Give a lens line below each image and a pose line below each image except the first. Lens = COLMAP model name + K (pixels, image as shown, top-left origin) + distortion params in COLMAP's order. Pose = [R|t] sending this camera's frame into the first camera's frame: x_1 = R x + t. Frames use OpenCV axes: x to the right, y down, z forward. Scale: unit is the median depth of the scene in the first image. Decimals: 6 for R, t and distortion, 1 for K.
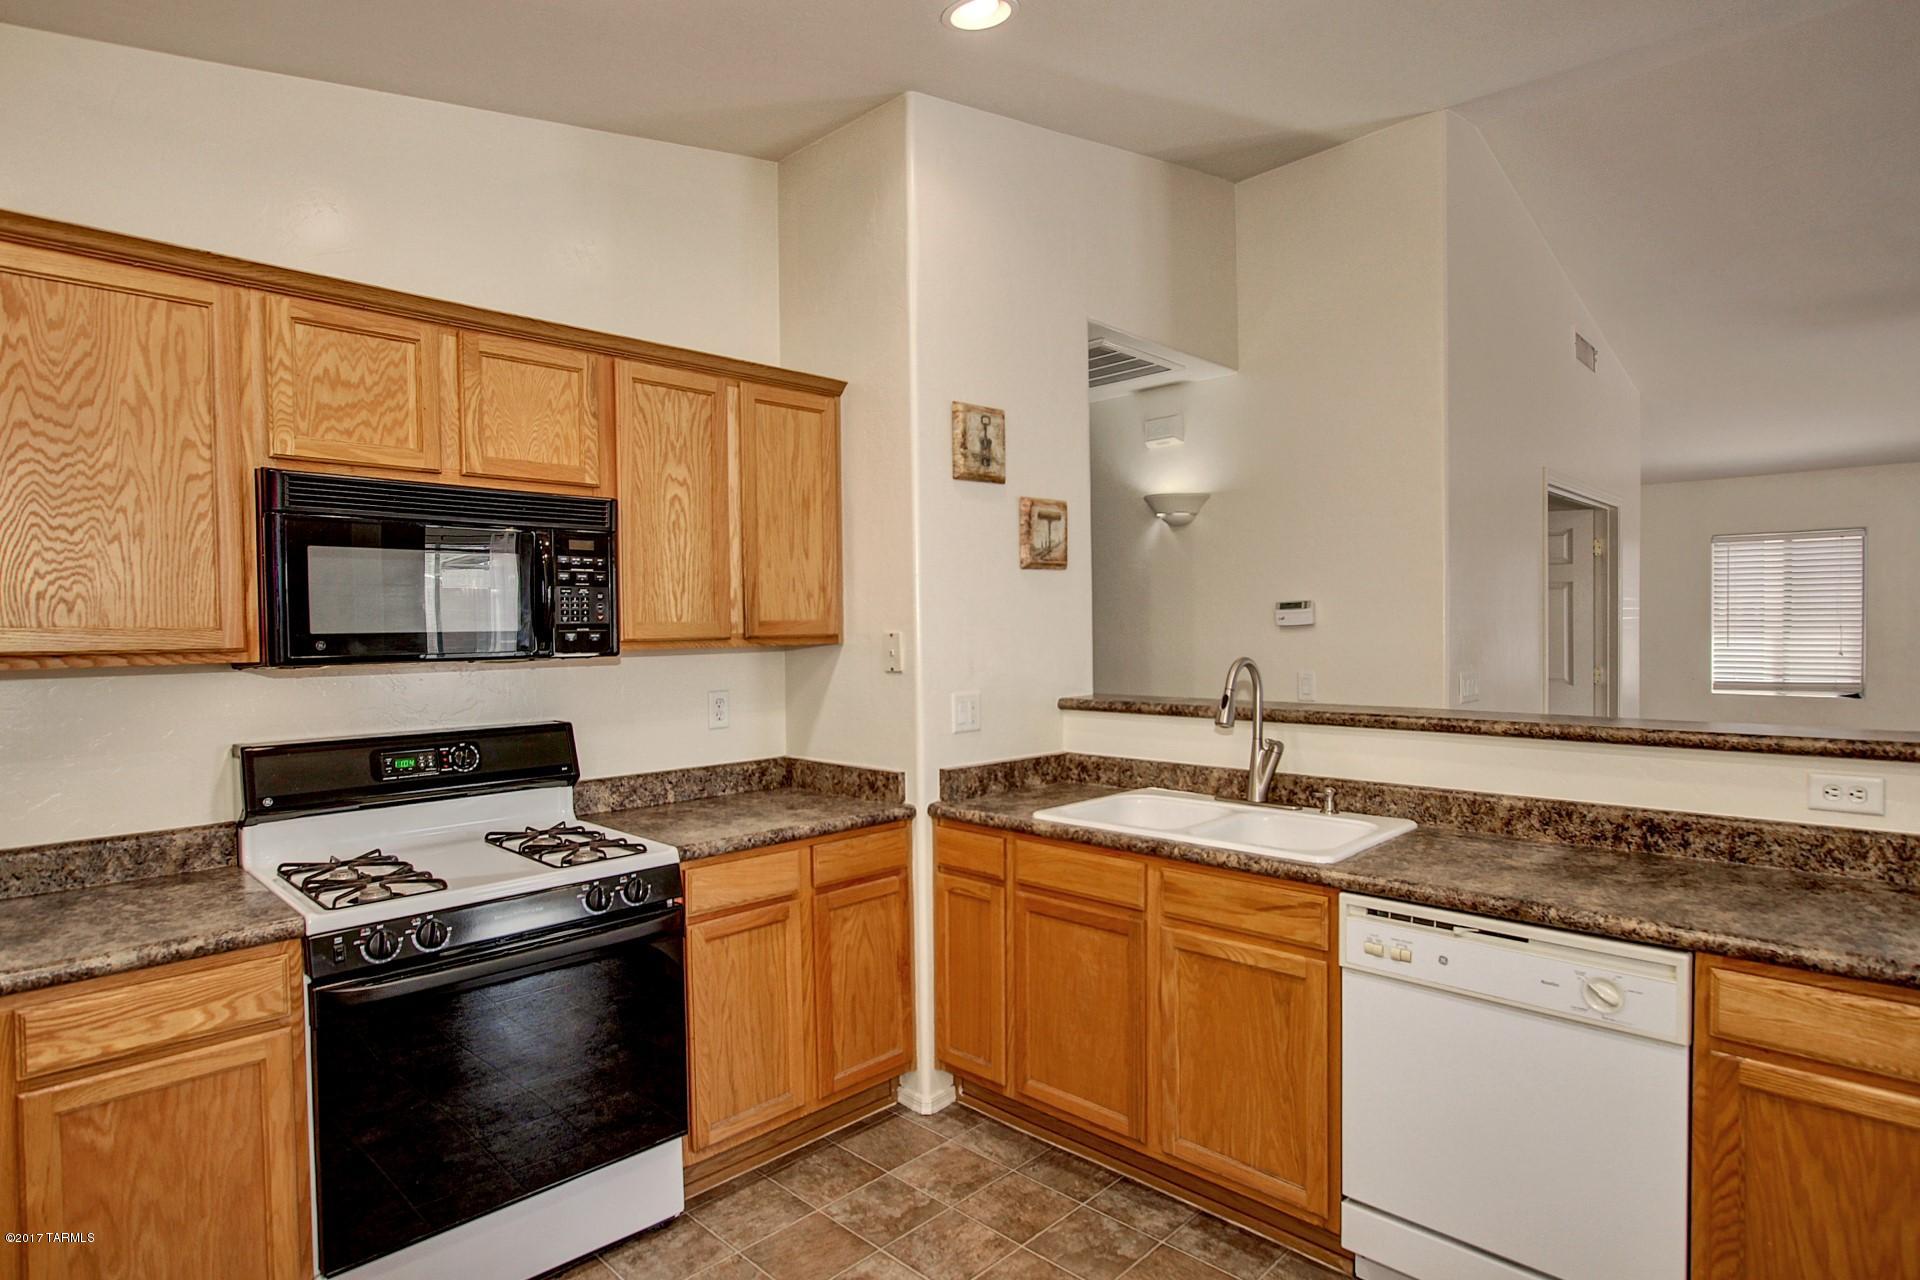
lens RADIAL K [[985.2, 0, 973.9], [0, 985.2, 642.6], [0, 0, 1]] dist [-0.009354, -0.001933]
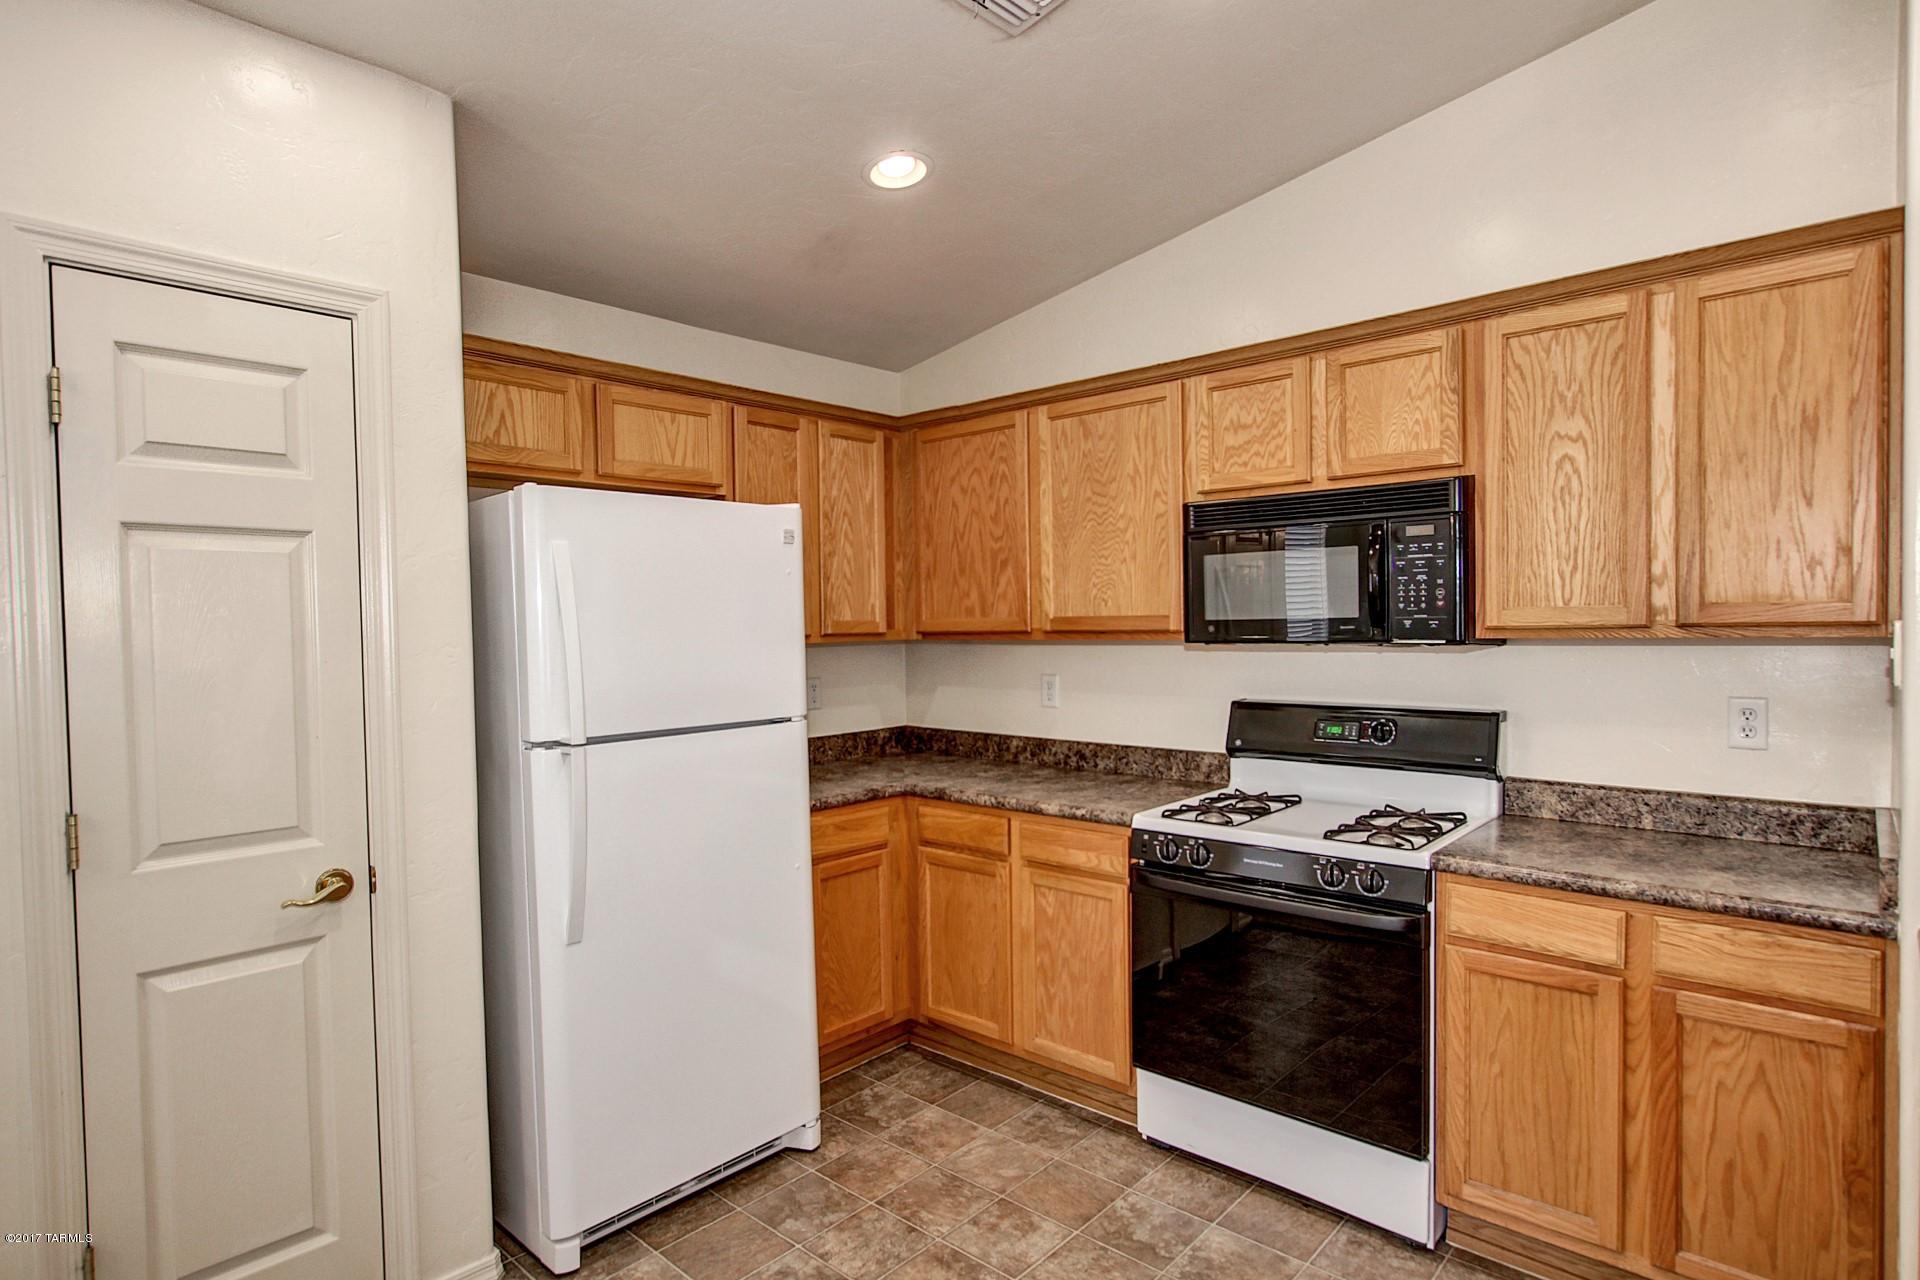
lens RADIAL K [[985.2, 0, 971.4], [0, 985.2, 642.9], [0, 0, 1]] dist [-0.009354, -0.001933]
pose [[0.058606, 0.030833, -0.997805, 0.559811], [-0.004058, 0.999522, 0.030648, -0.014694], [0.998273, 0.002253, 0.058703, 0.493459]]
